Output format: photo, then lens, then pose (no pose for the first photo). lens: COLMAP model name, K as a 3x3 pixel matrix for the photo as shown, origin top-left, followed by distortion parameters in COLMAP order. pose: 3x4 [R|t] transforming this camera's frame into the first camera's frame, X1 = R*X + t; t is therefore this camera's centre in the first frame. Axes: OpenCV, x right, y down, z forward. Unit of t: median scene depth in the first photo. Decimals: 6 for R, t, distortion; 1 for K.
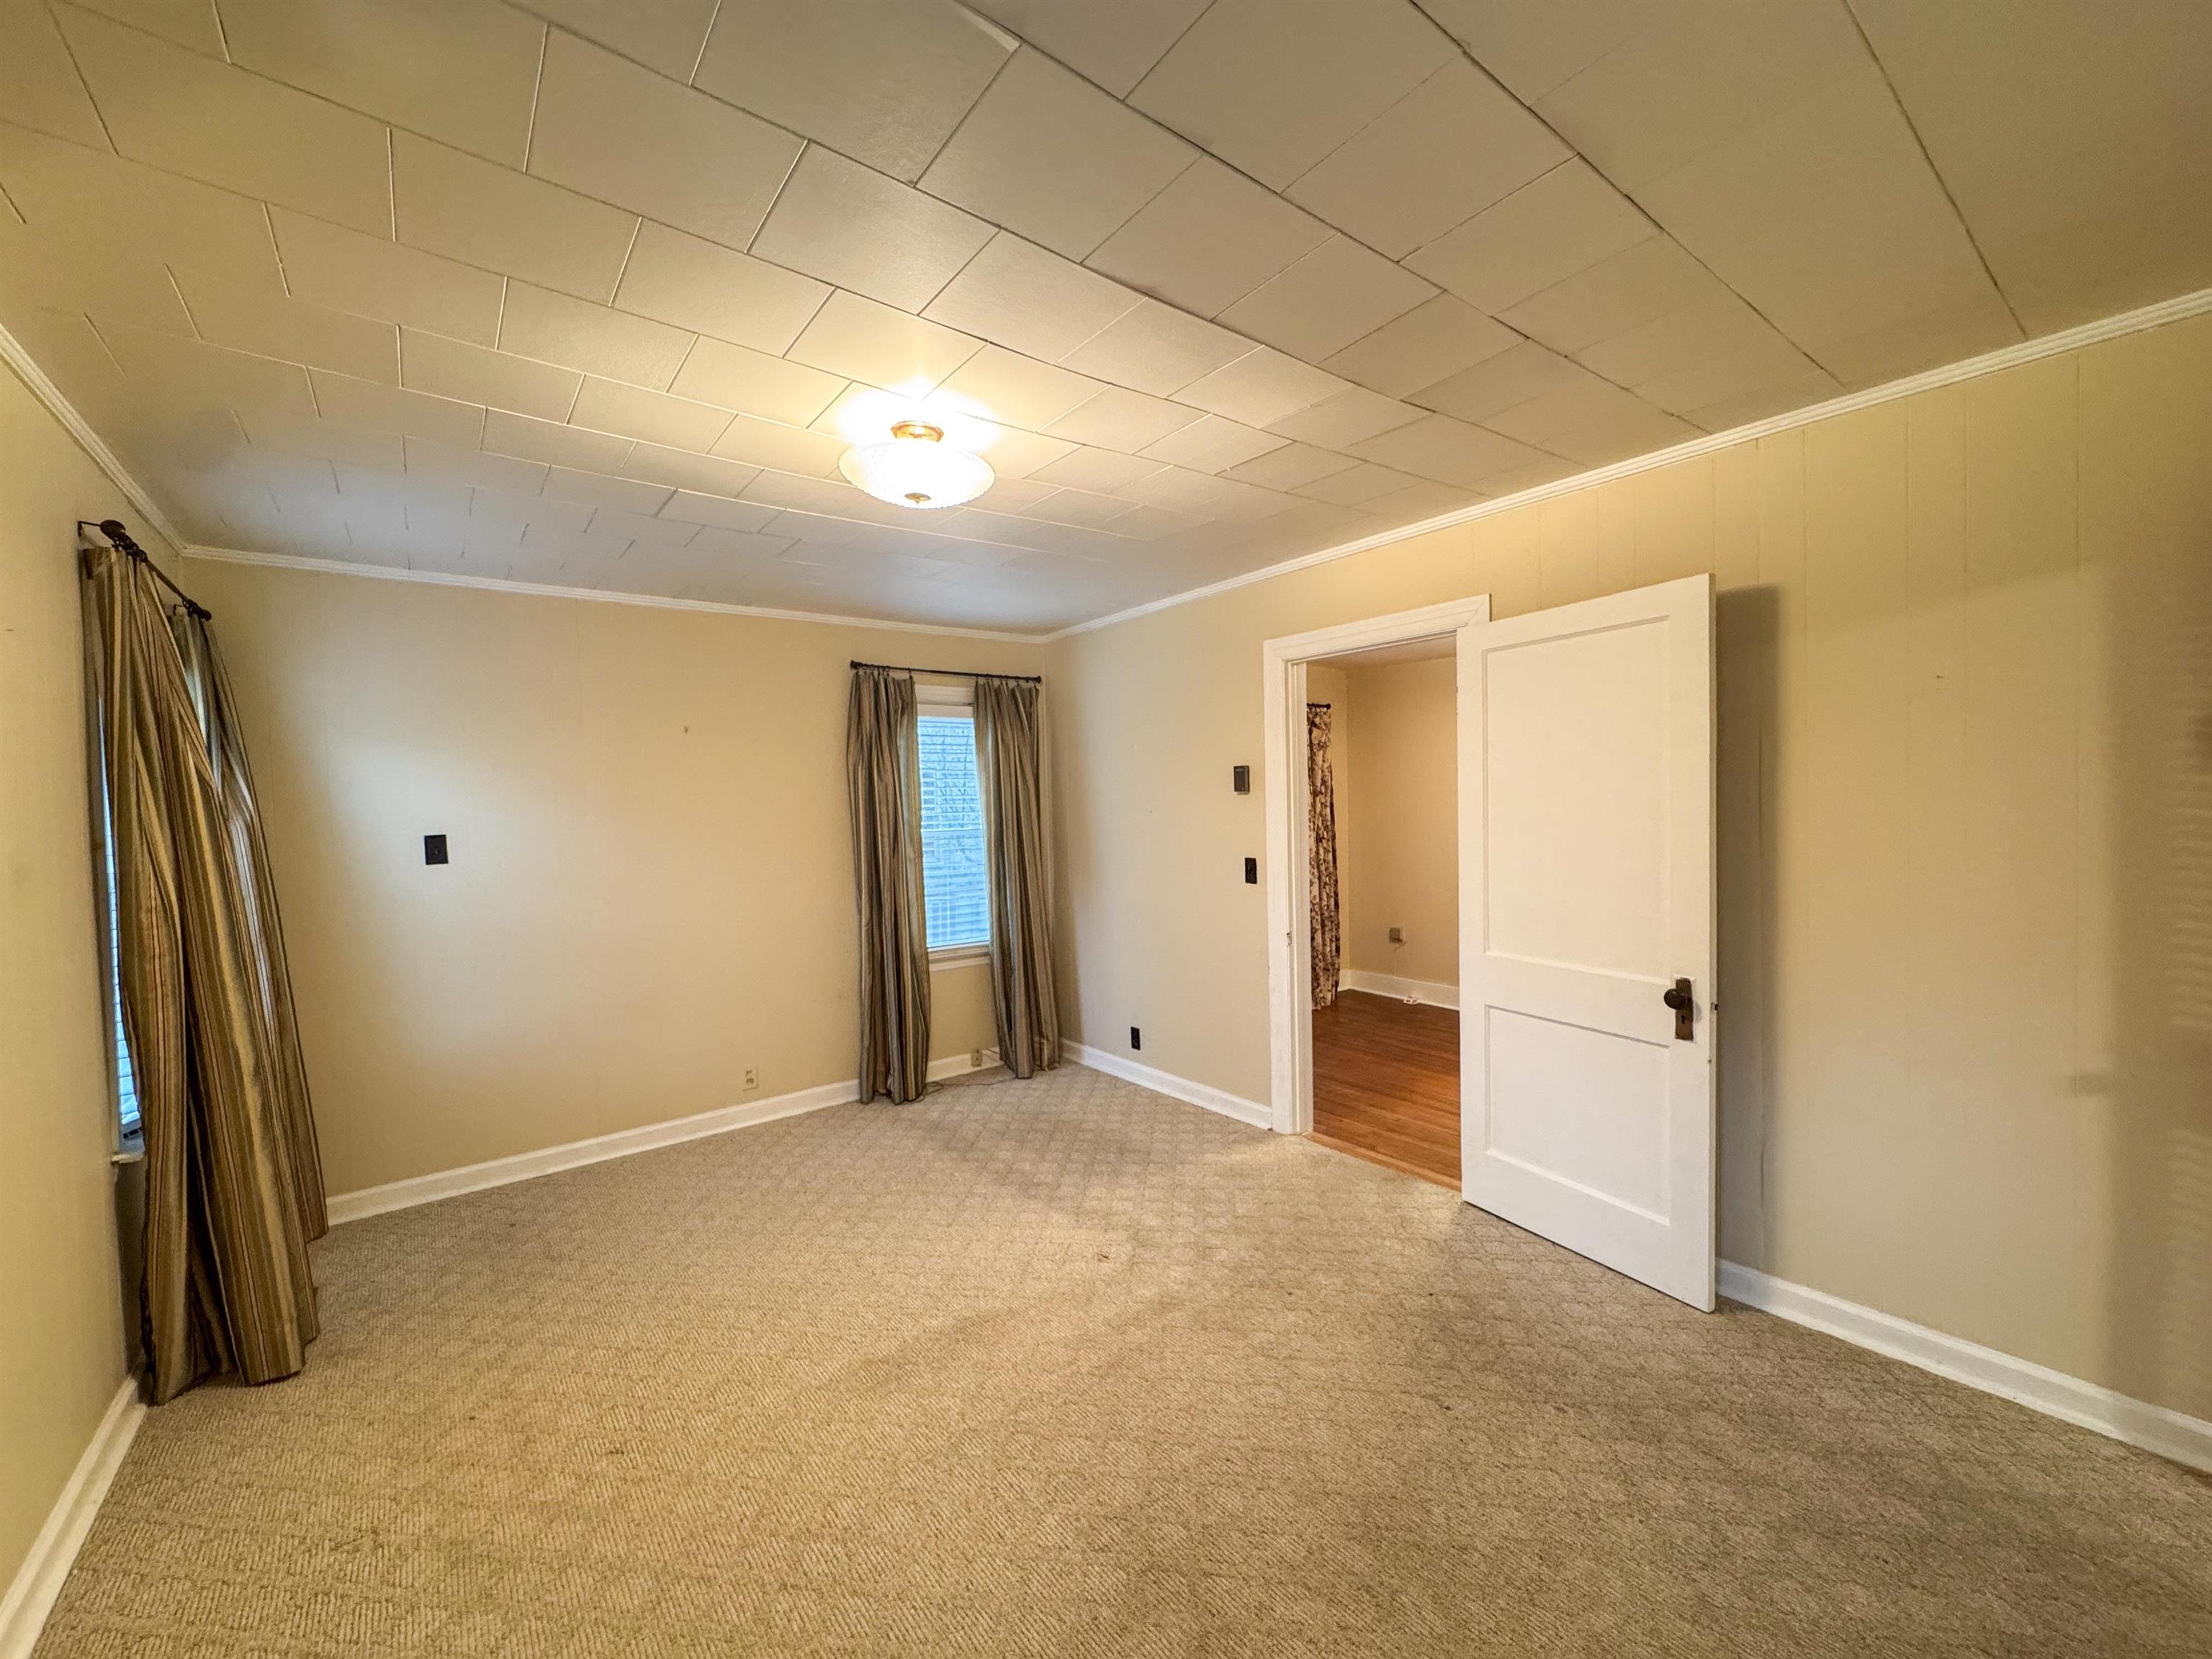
lens RADIAL K [[883.6, 0, 1103.2], [0, 883.6, 834.8], [0, 0, 1]] dist [-0.003637, -0.000078]
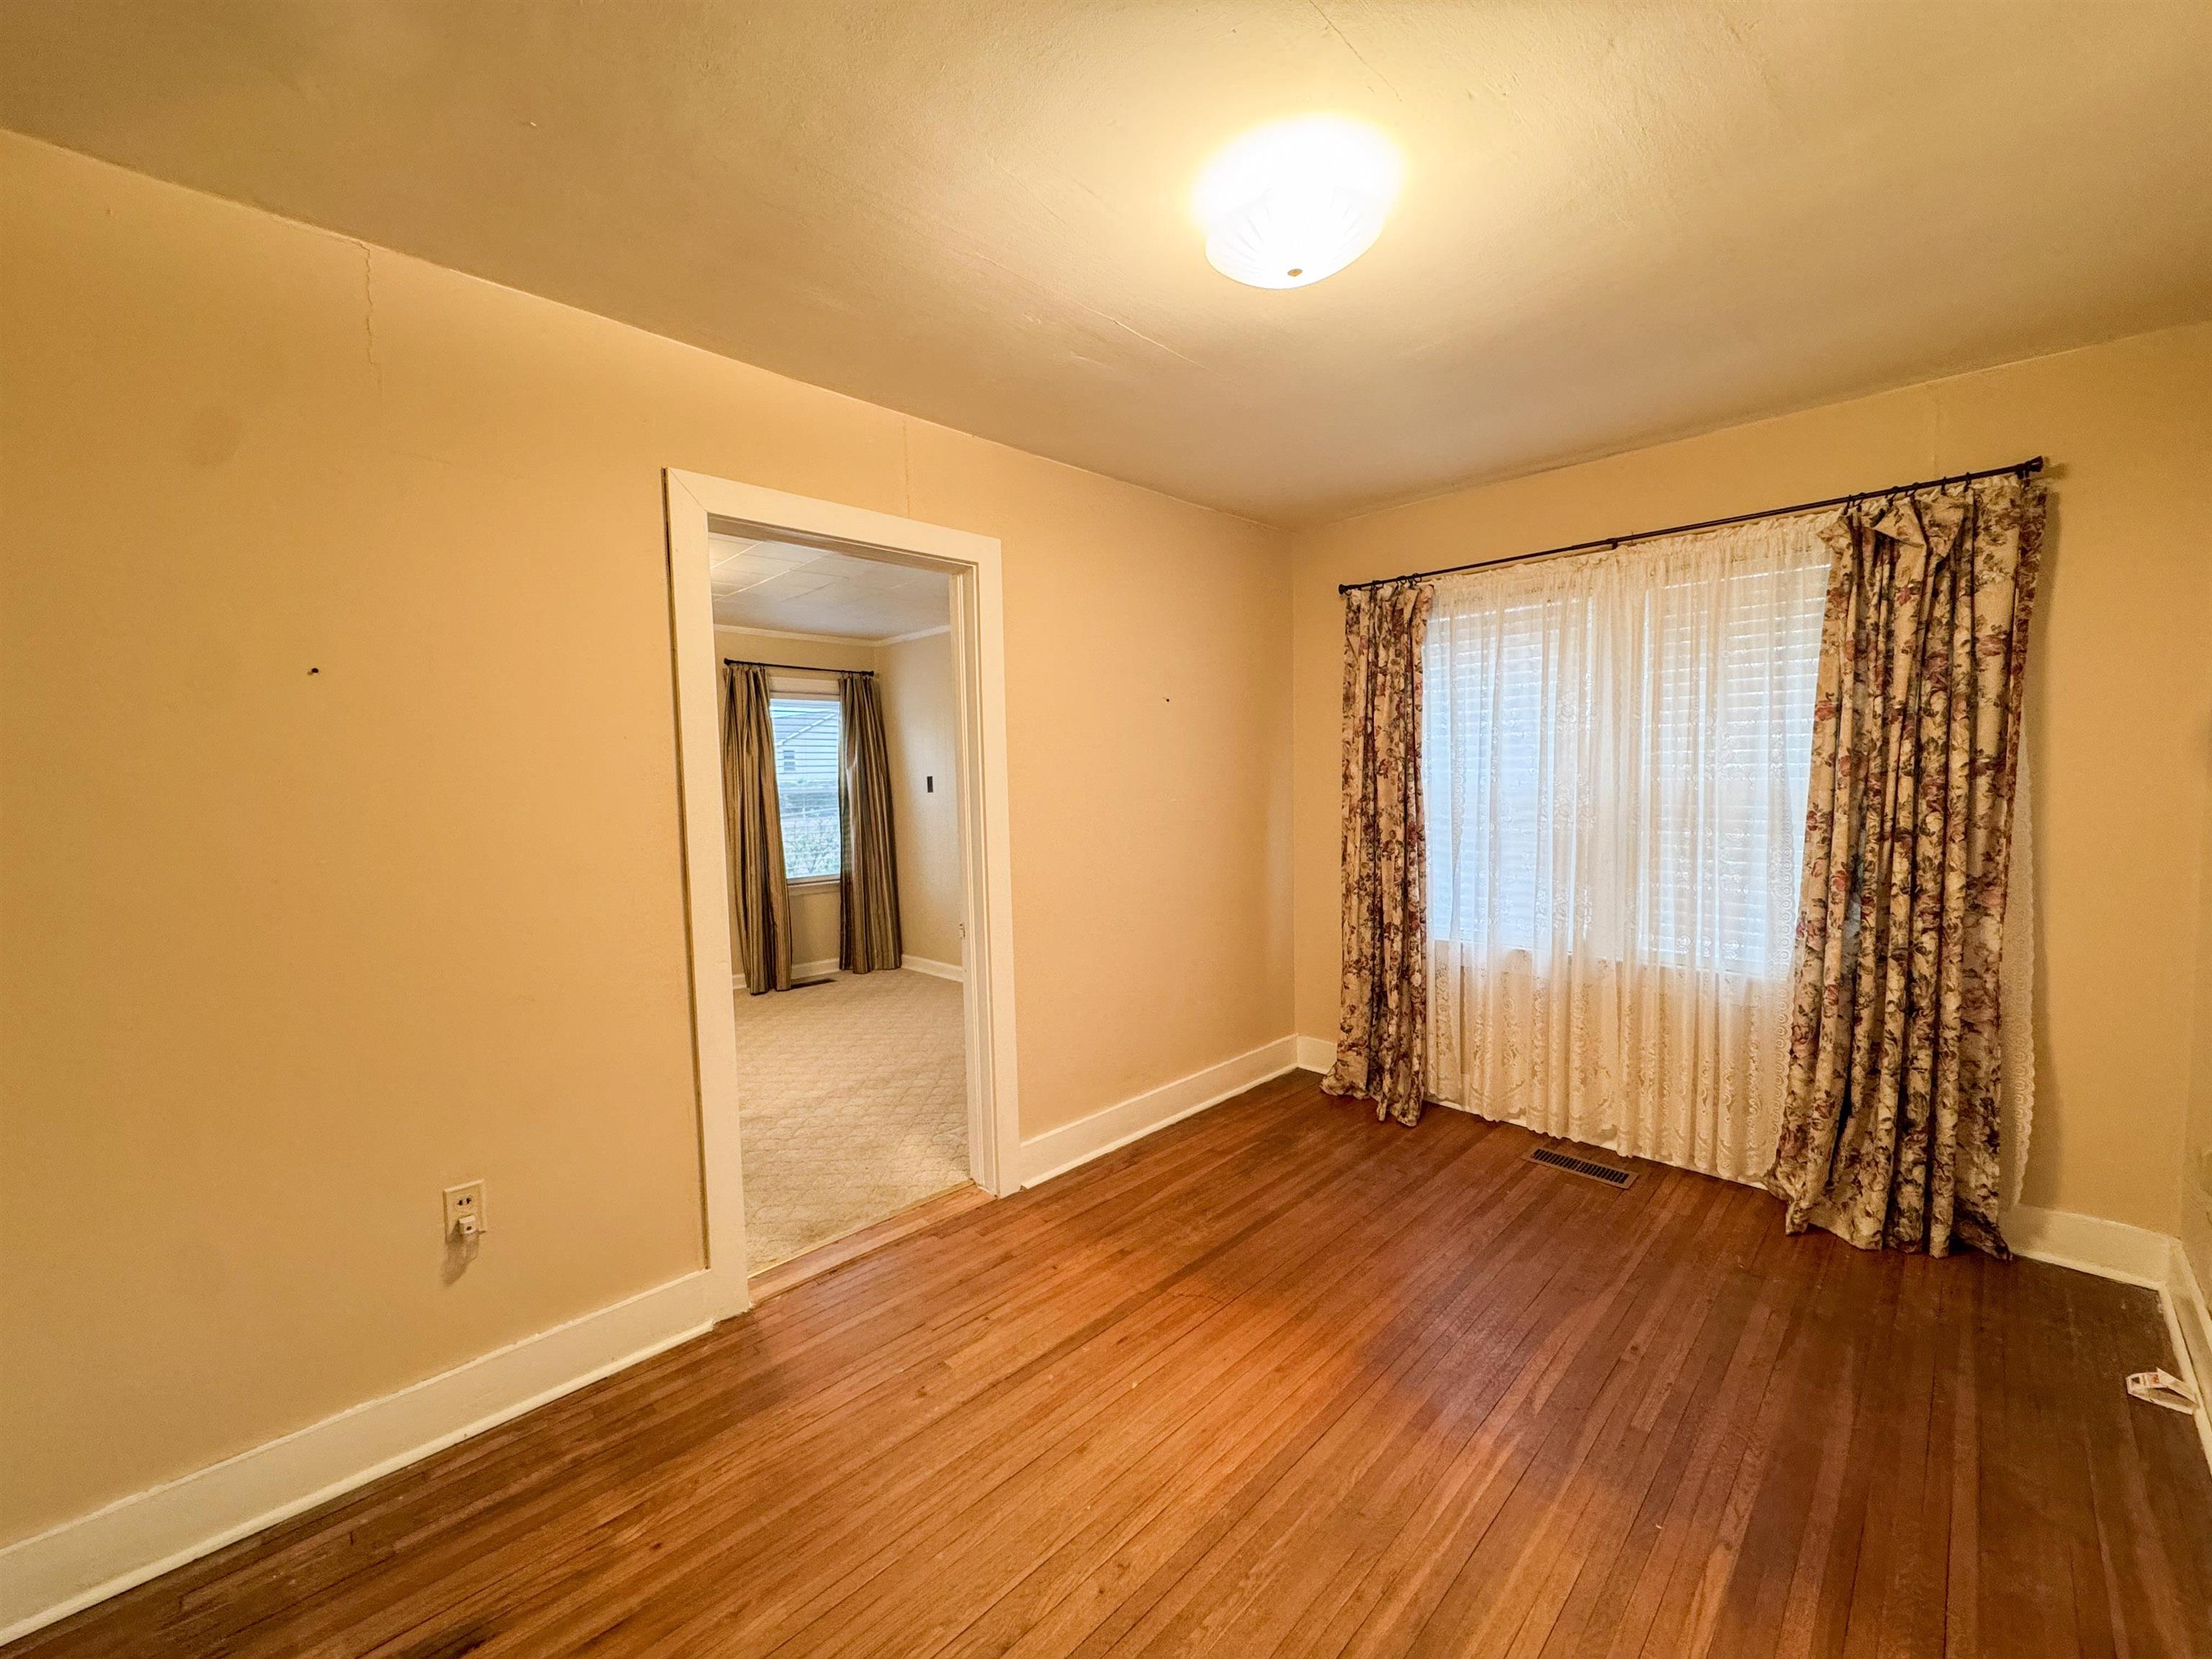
lens RADIAL K [[883.6, 0, 1101.7], [0, 883.6, 834.9], [0, 0, 1]] dist [-0.003637, -0.000078]
pose [[0.130954, 0.103564, -0.985964, 1.172315], [-0.012074, 0.994622, 0.102869, -0.076874], [0.991315, -0.001566, 0.131501, 1.173680]]
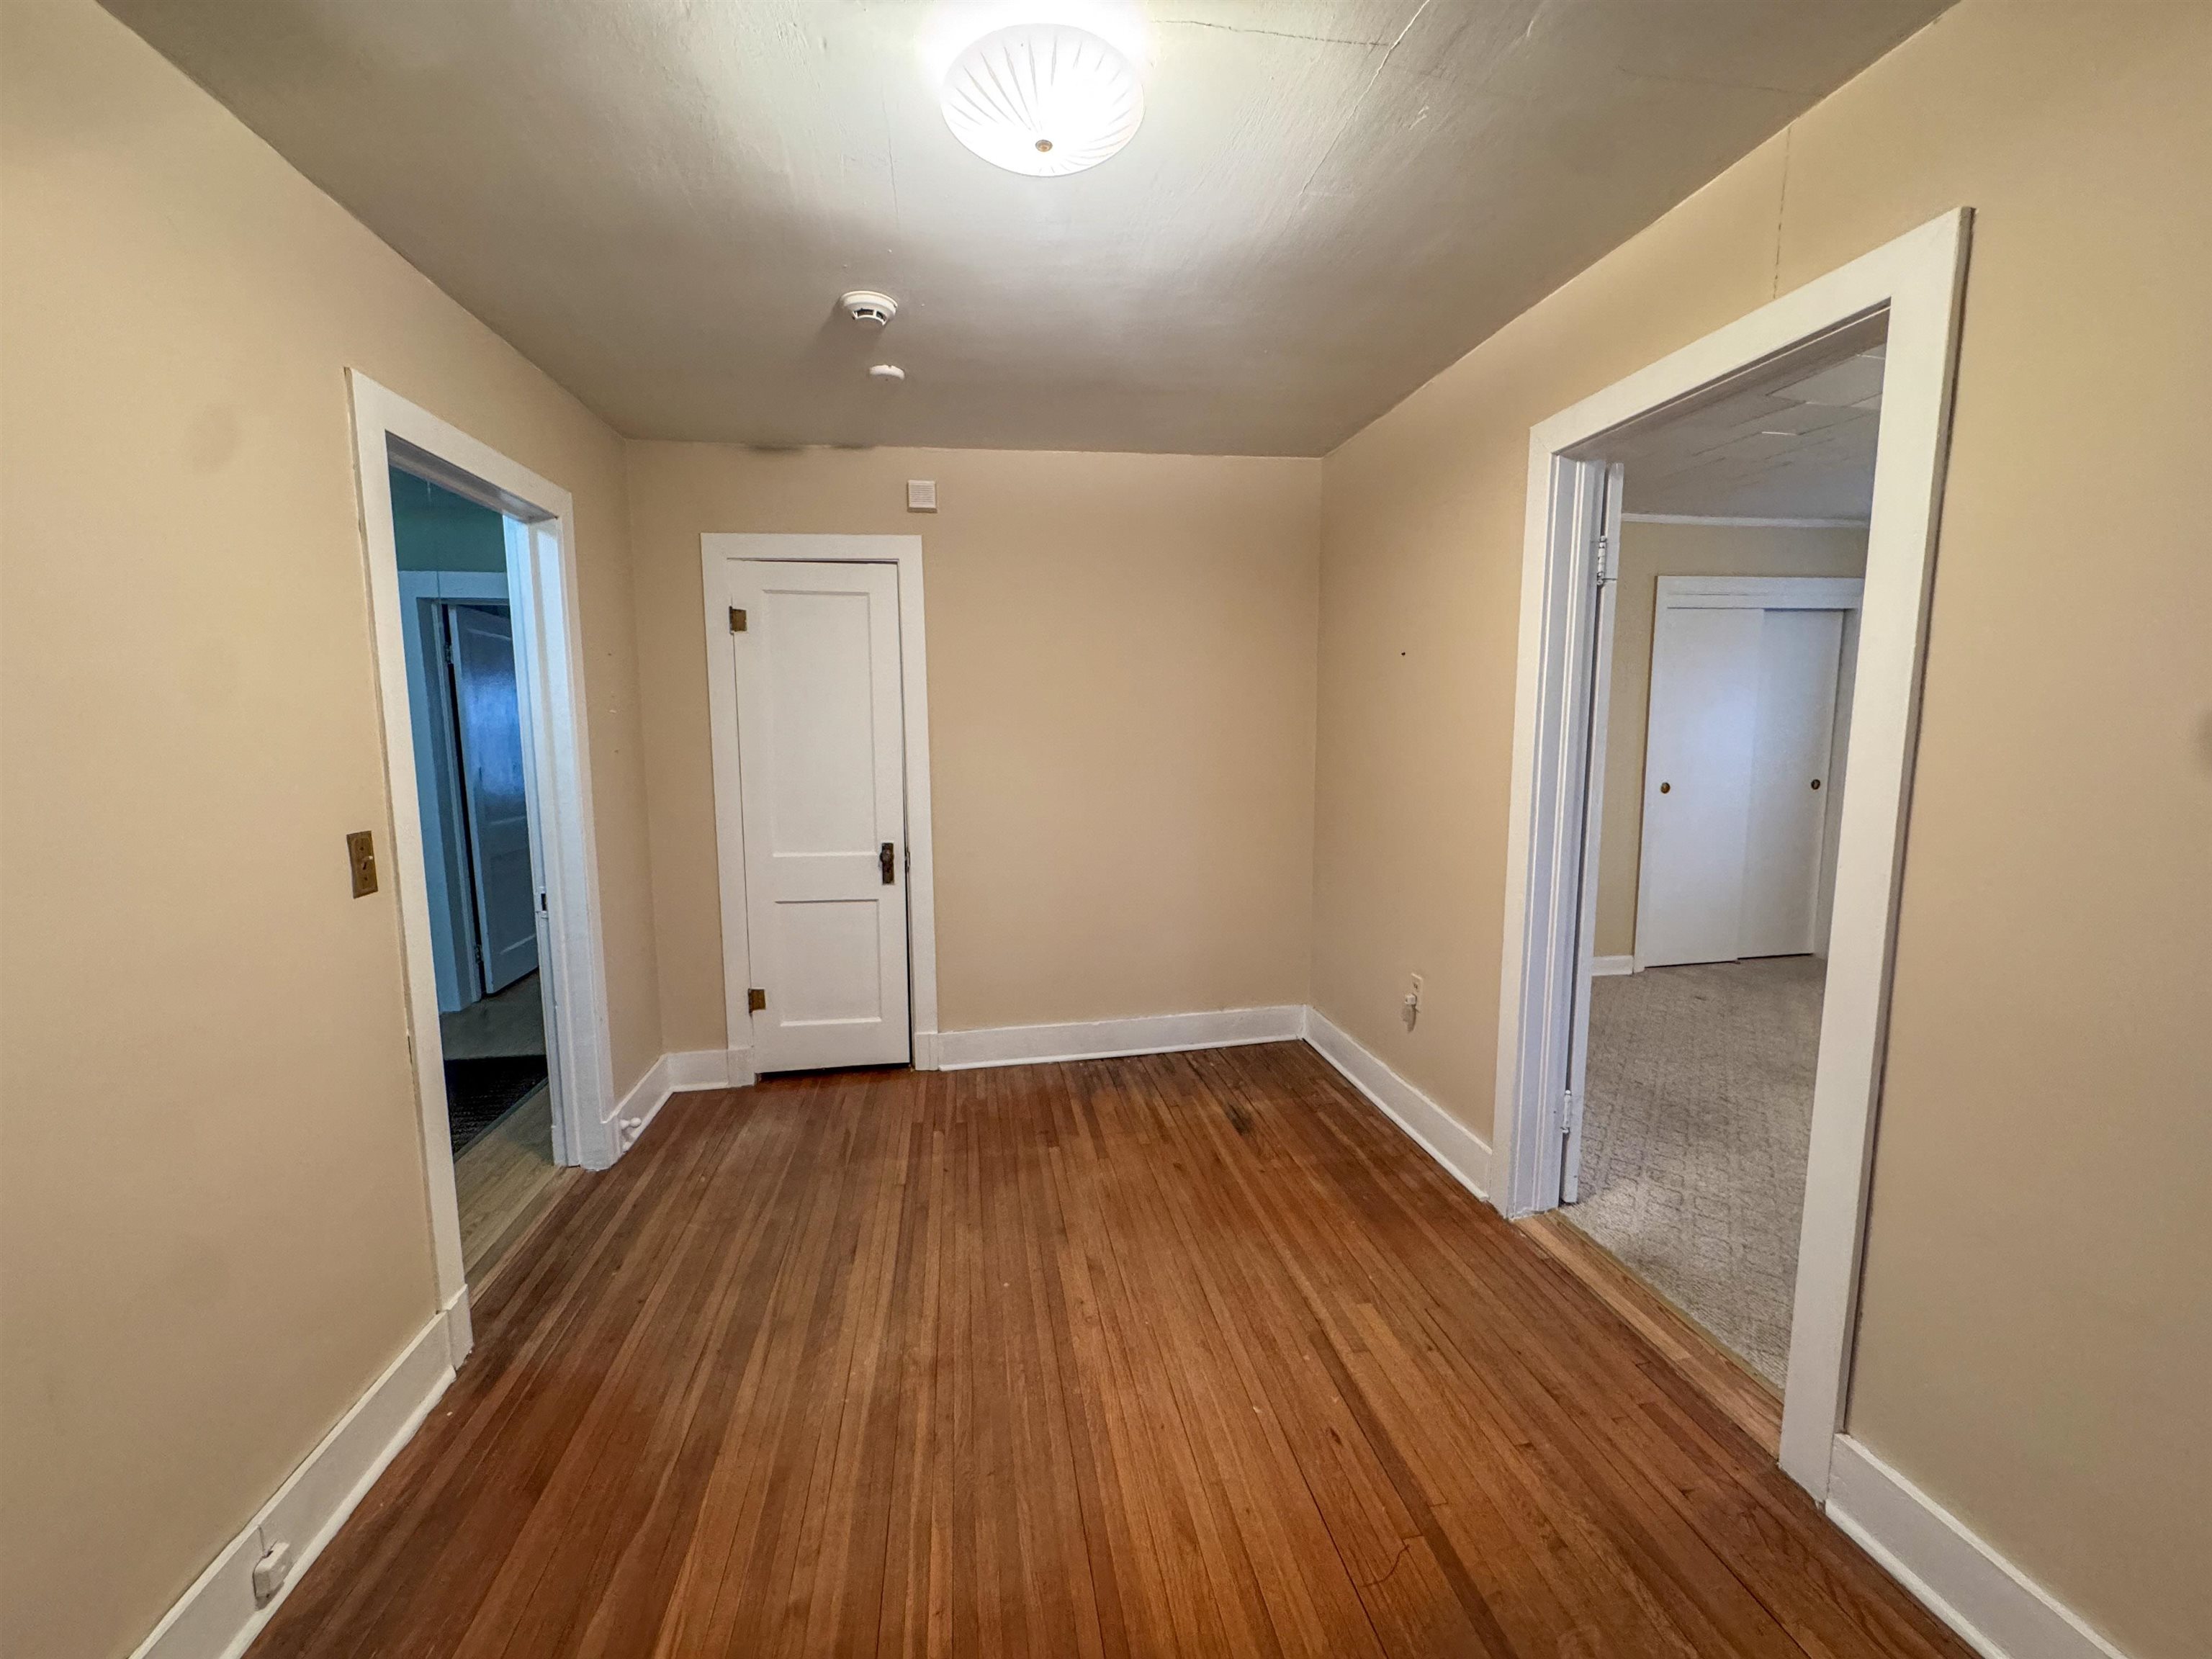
lens RADIAL K [[883.6, 0, 1102.1], [0, 883.6, 830.7], [0, 0, 1]] dist [-0.003637, -0.000078]
pose [[-0.881907, -0.012833, 0.471249, 0.427181], [0.053859, 0.990341, 0.127761, -0.064778], [-0.468336, 0.138055, -0.872698, 1.760958]]
